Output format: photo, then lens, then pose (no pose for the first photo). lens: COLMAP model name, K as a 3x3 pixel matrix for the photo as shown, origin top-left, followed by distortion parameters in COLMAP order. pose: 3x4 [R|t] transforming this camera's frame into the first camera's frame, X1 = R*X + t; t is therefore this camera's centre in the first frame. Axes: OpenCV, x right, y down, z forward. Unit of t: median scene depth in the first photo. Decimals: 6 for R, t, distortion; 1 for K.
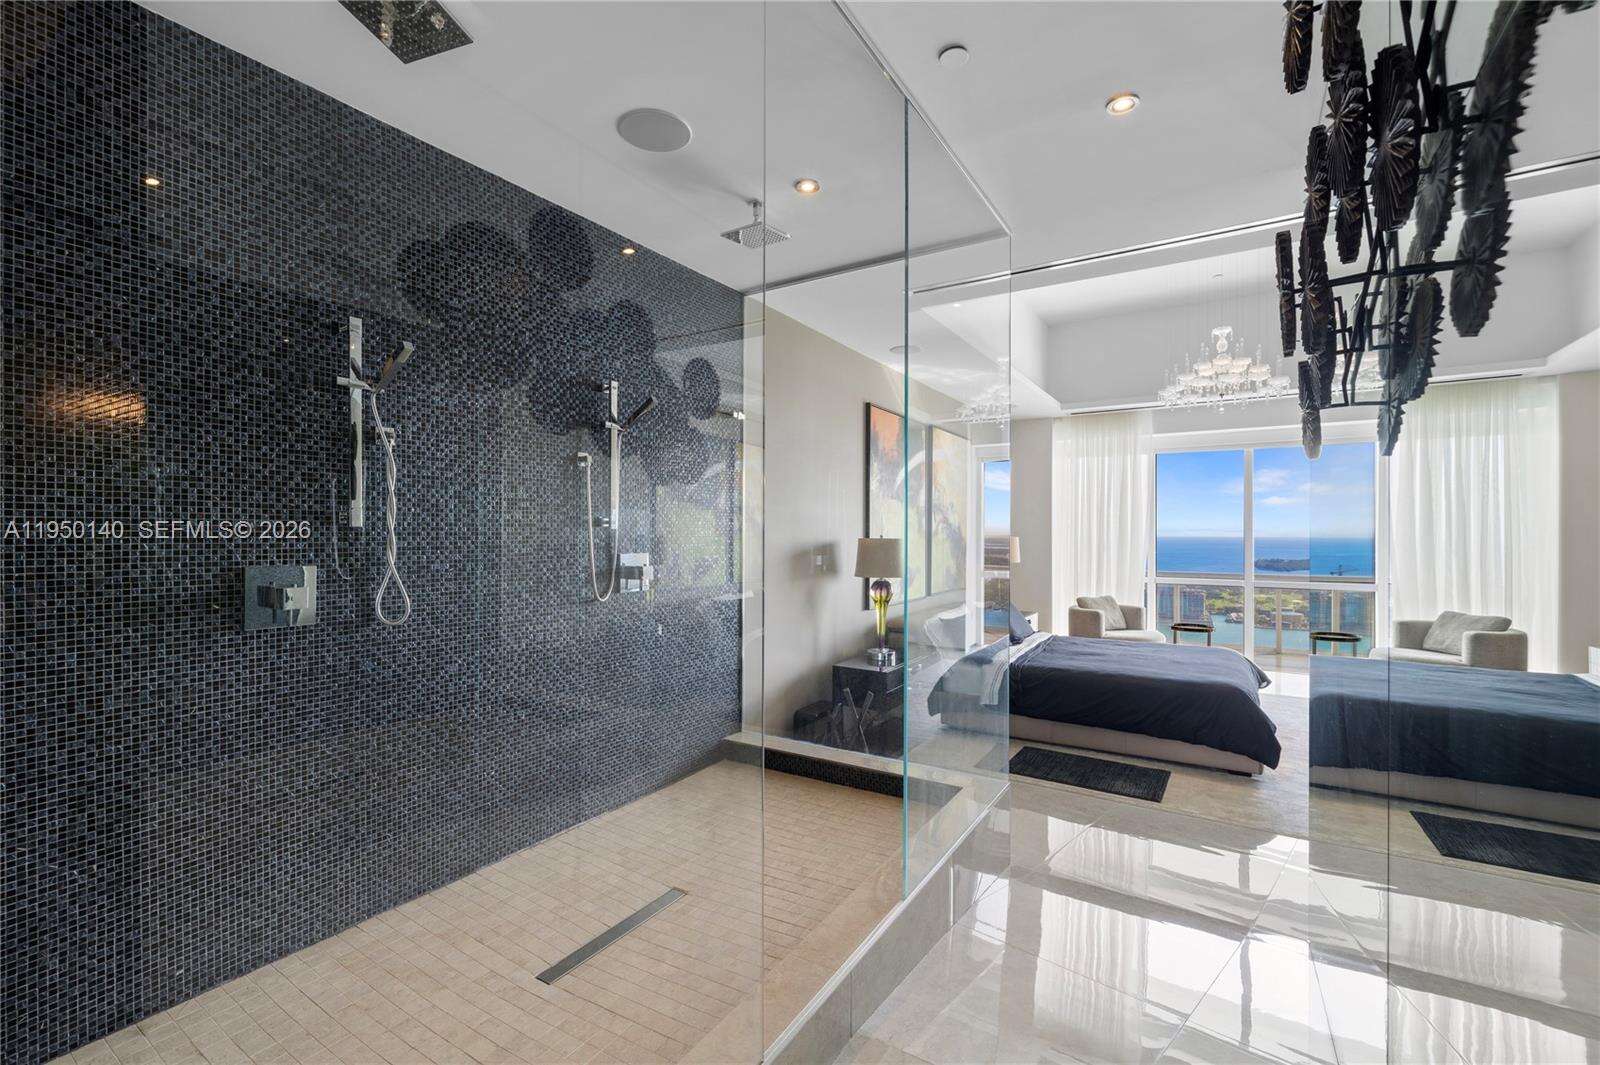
lens RADIAL K [[688.2, 0, 798.6], [0, 688.2, 533.5], [0, 0, 1]] dist [-0.000095, -0.000004]
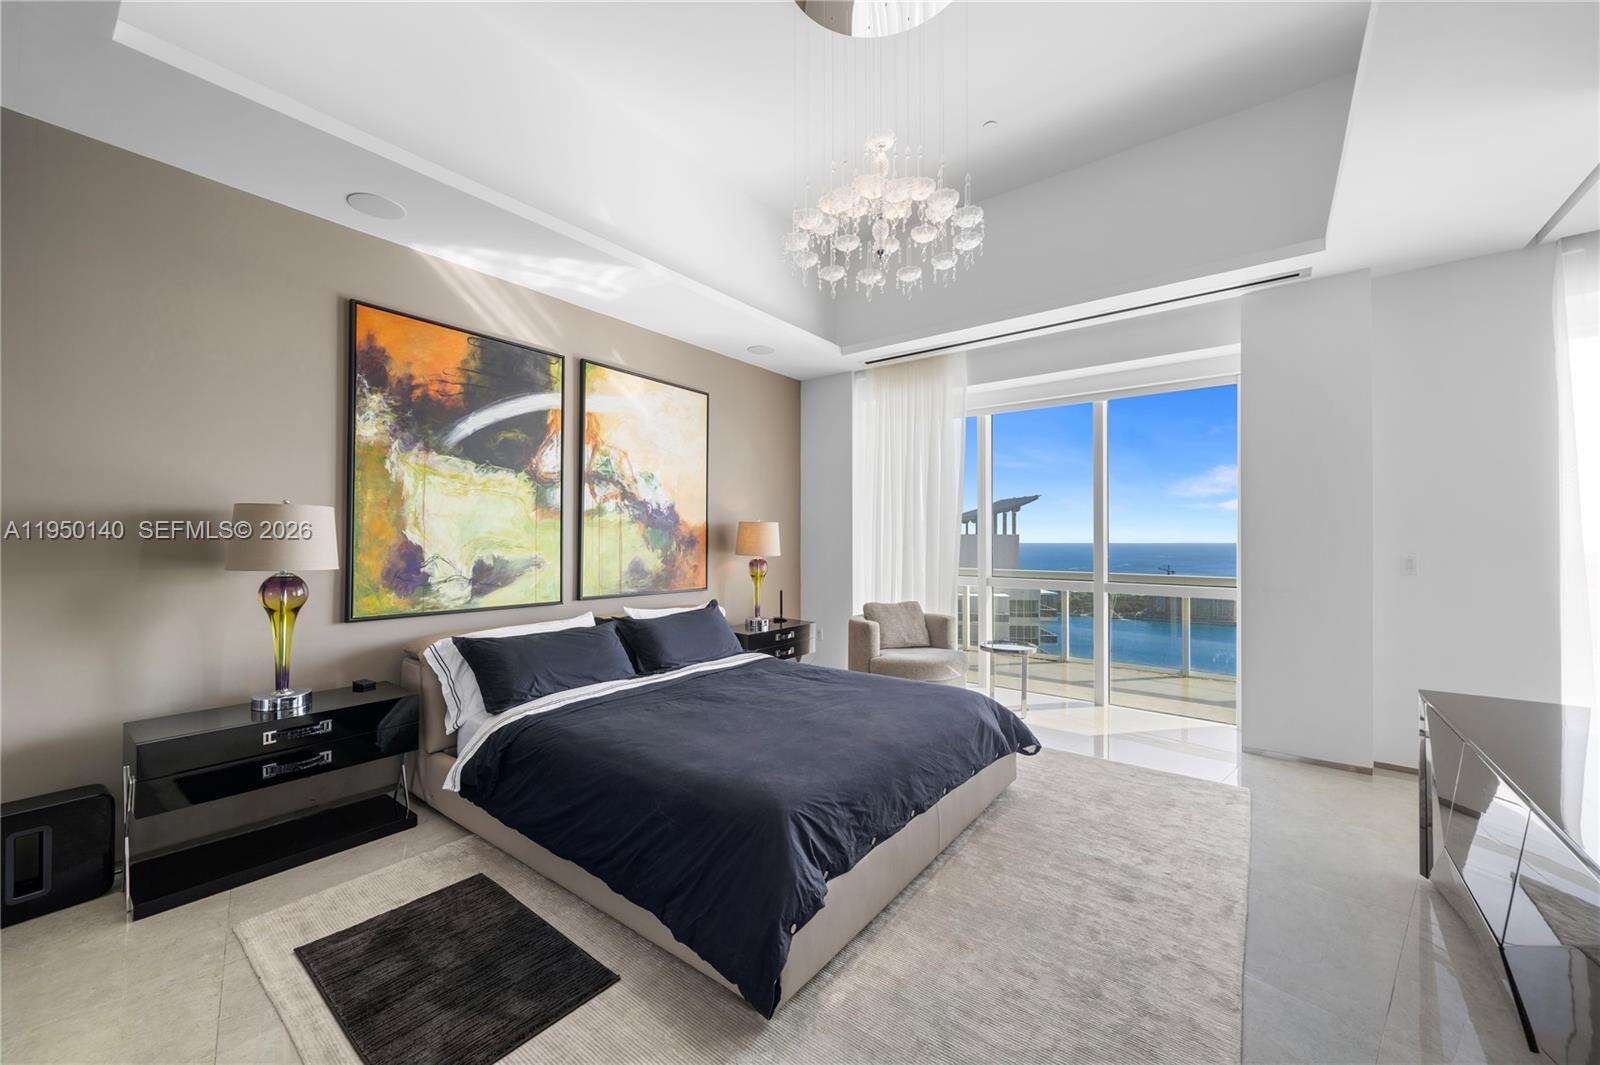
lens RADIAL K [[611.5, 0, 798.8], [0, 611.5, 533.0], [0, 0, 1]] dist [-0.002127, -0.000339]
pose [[0.995508, 0.000895, -0.094675, 0.419137], [-0.001851, 0.999948, -0.010012, 0.023876], [0.094661, 0.010142, 0.995458, 0.348149]]
